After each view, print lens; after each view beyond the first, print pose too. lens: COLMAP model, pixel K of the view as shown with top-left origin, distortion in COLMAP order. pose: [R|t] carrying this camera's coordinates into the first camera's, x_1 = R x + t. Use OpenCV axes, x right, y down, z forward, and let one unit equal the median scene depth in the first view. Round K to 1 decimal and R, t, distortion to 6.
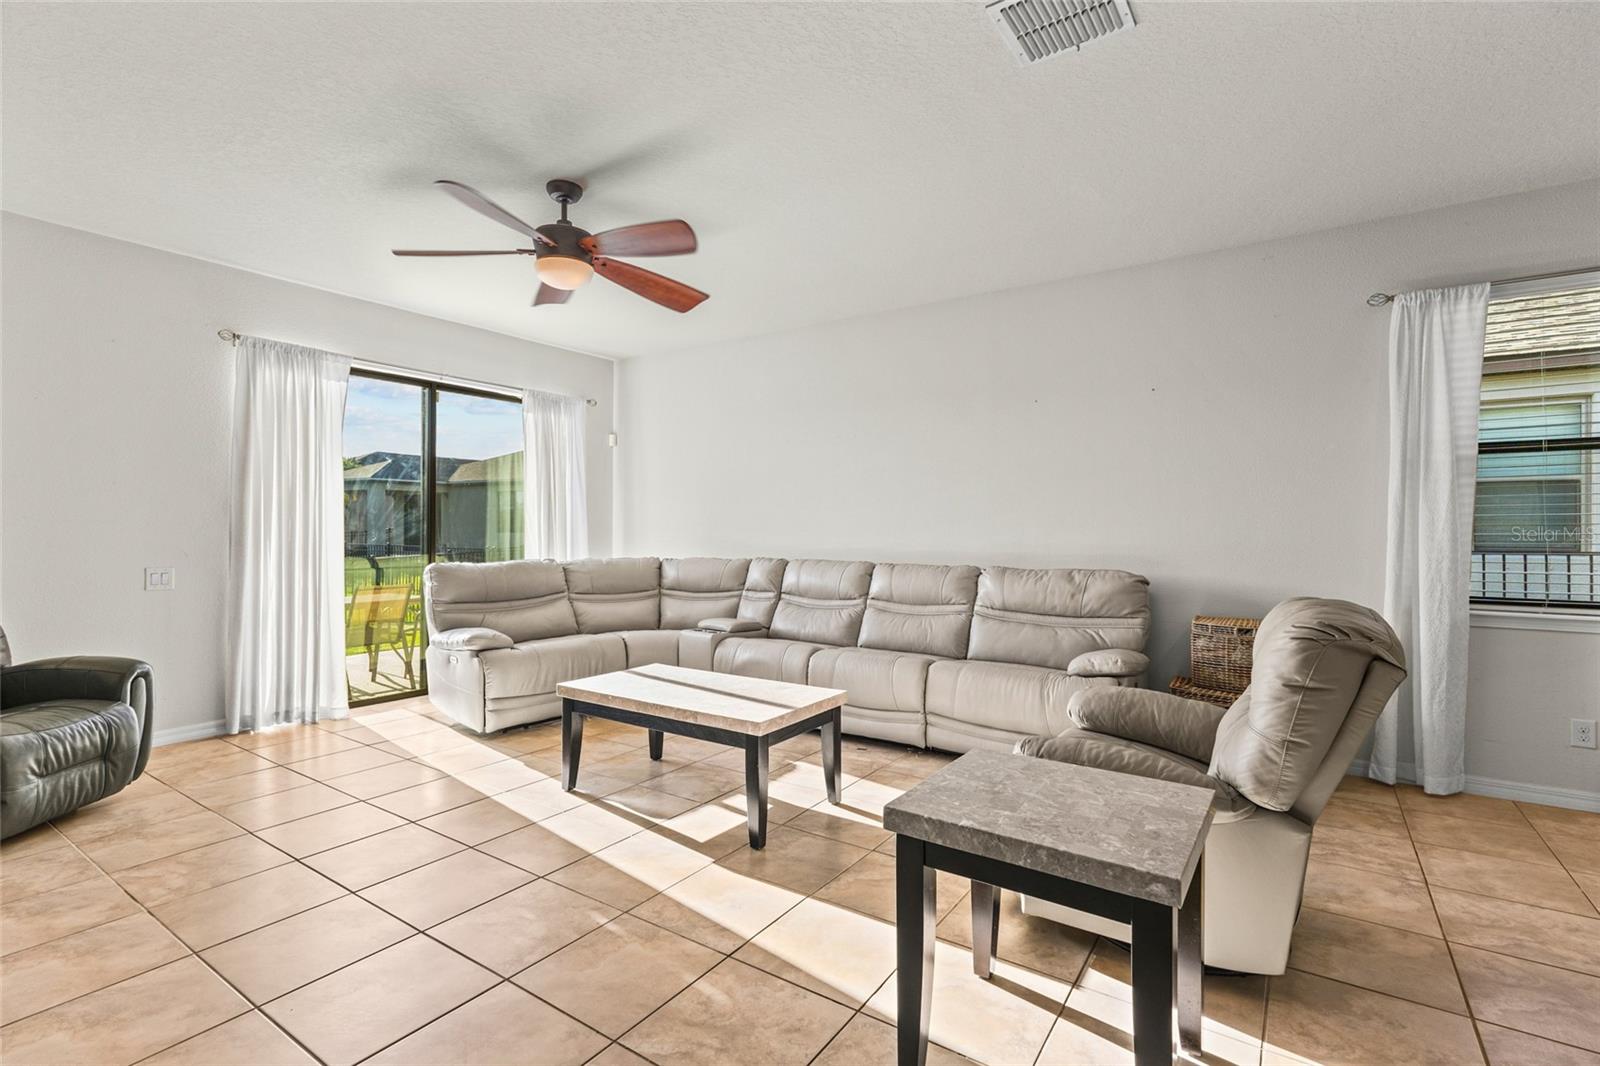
lens RADIAL K [[736.9, 0, 798.2], [0, 736.9, 528.6], [0, 0, 1]] dist [0.002431, 0.001709]
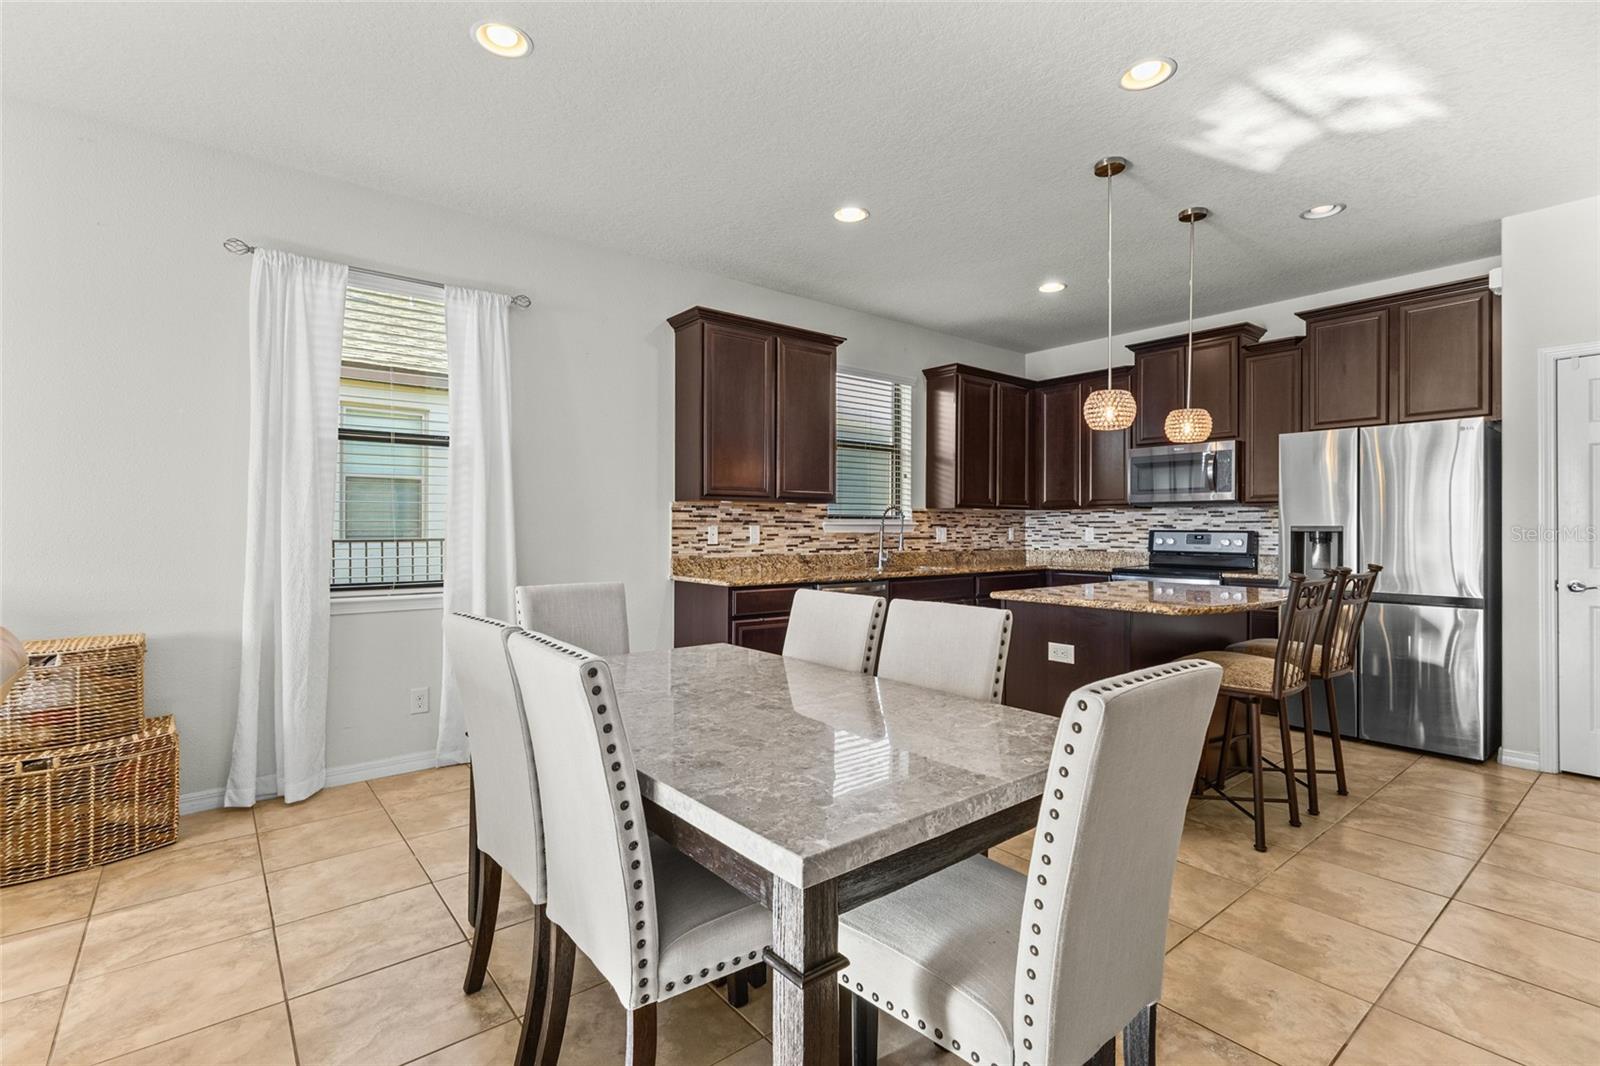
lens RADIAL K [[736.9, 0, 798.2], [0, 736.9, 528.6], [0, 0, 1]] dist [0.002431, 0.001709]
pose [[0.284547, -0.003715, 0.958655, 0.149604], [-0.005638, 0.999969, 0.005548, 0.009098], [-0.958646, -0.006984, 0.284517, 0.131227]]
